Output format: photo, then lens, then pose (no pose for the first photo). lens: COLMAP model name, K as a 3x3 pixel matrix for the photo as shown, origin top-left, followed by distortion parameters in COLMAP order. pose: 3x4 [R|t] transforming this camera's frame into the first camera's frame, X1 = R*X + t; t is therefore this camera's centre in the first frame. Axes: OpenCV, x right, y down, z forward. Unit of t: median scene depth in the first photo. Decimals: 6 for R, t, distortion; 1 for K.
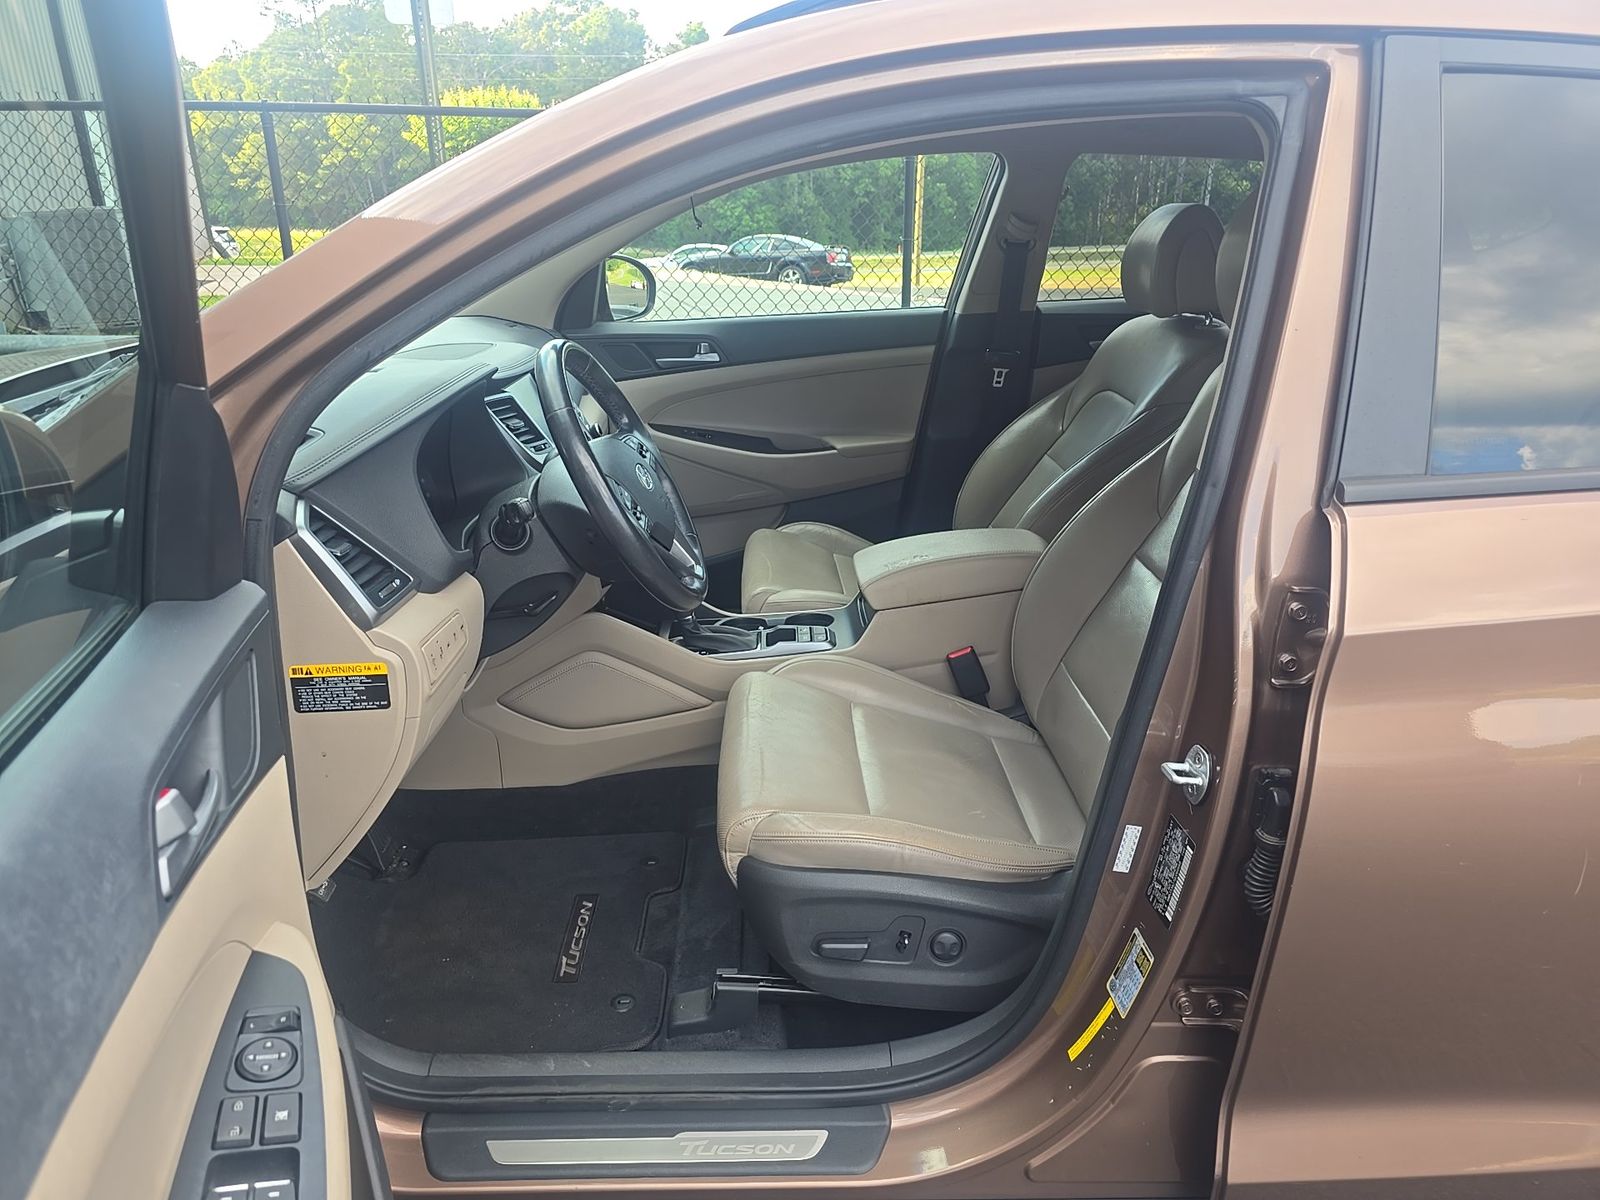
lens RADIAL K [[1096.9, 0, 800.0], [0, 1096.9, 600.0], [0, 0, 1]] dist [0.002344, -0.002051]
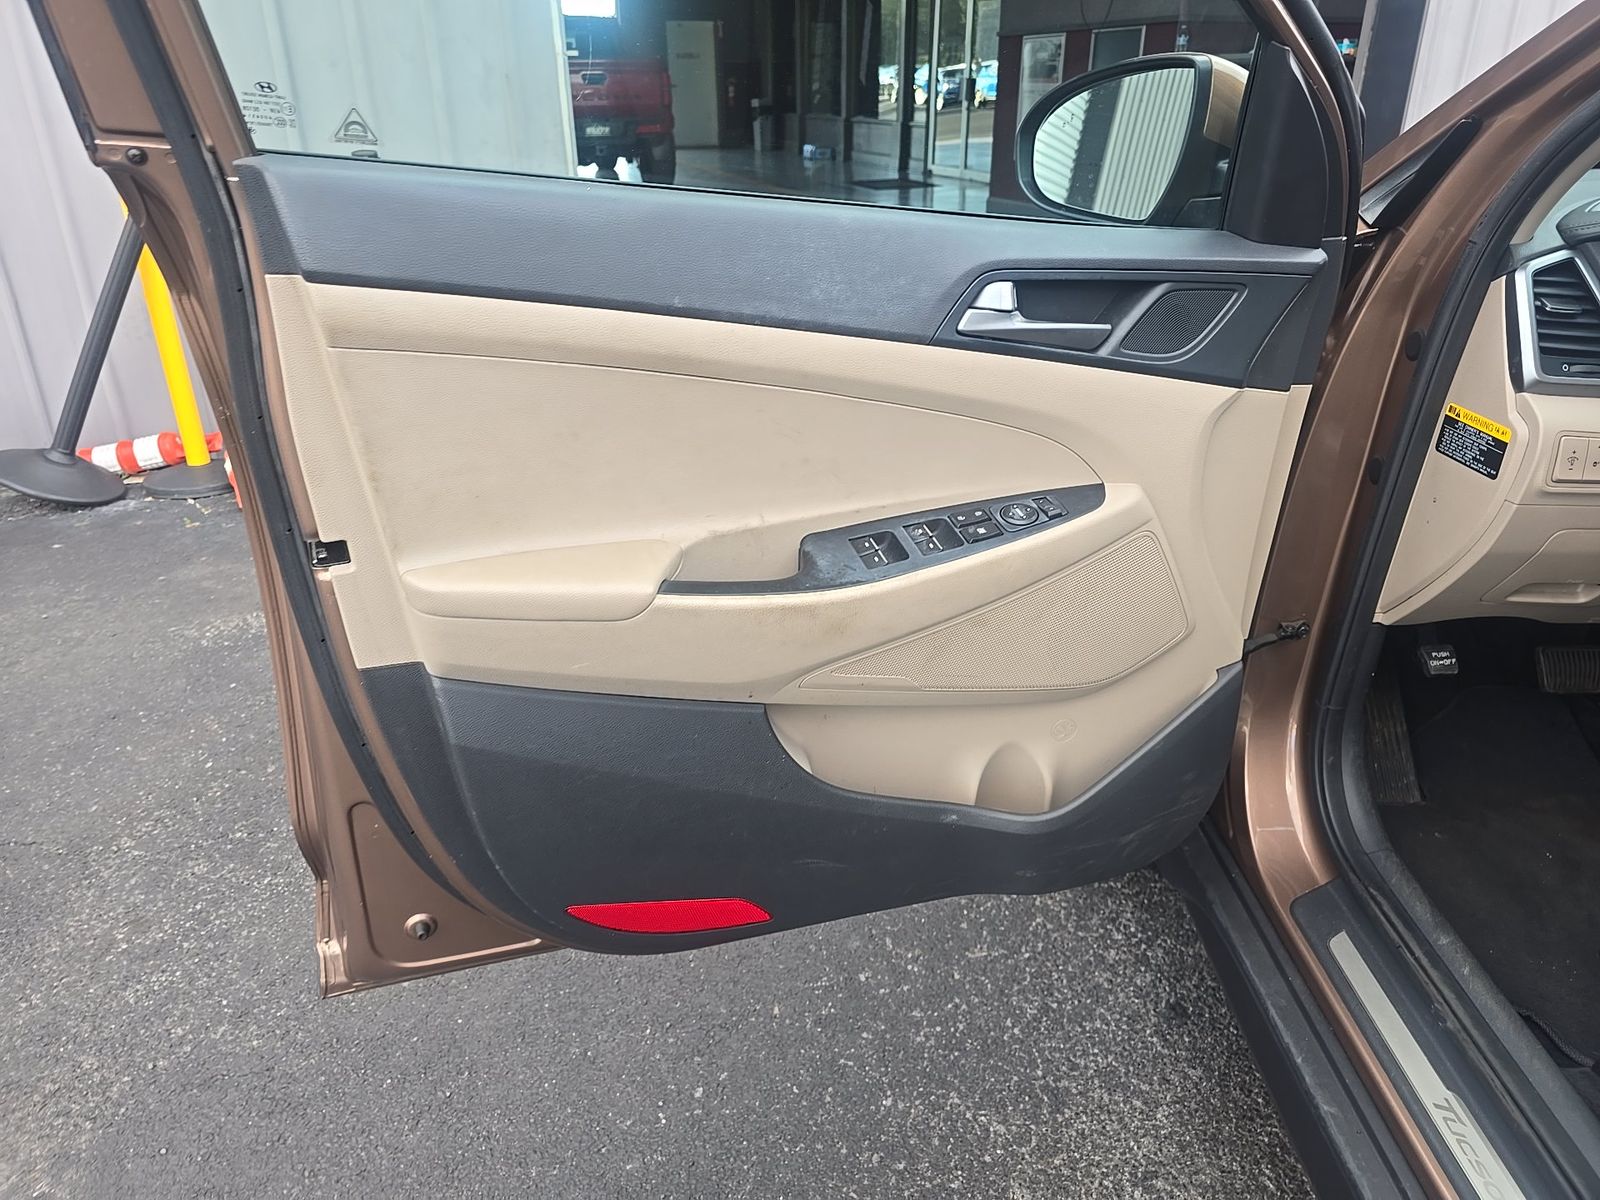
lens RADIAL K [[1096.9, 0, 800.0], [0, 1096.9, 600.0], [0, 0, 1]] dist [0.002344, -0.002051]
pose [[-0.022025, 0.434347, -0.900476, 0.552878], [-0.352077, 0.839626, 0.413606, 0.004186], [0.935712, 0.326147, 0.134431, 0.344211]]
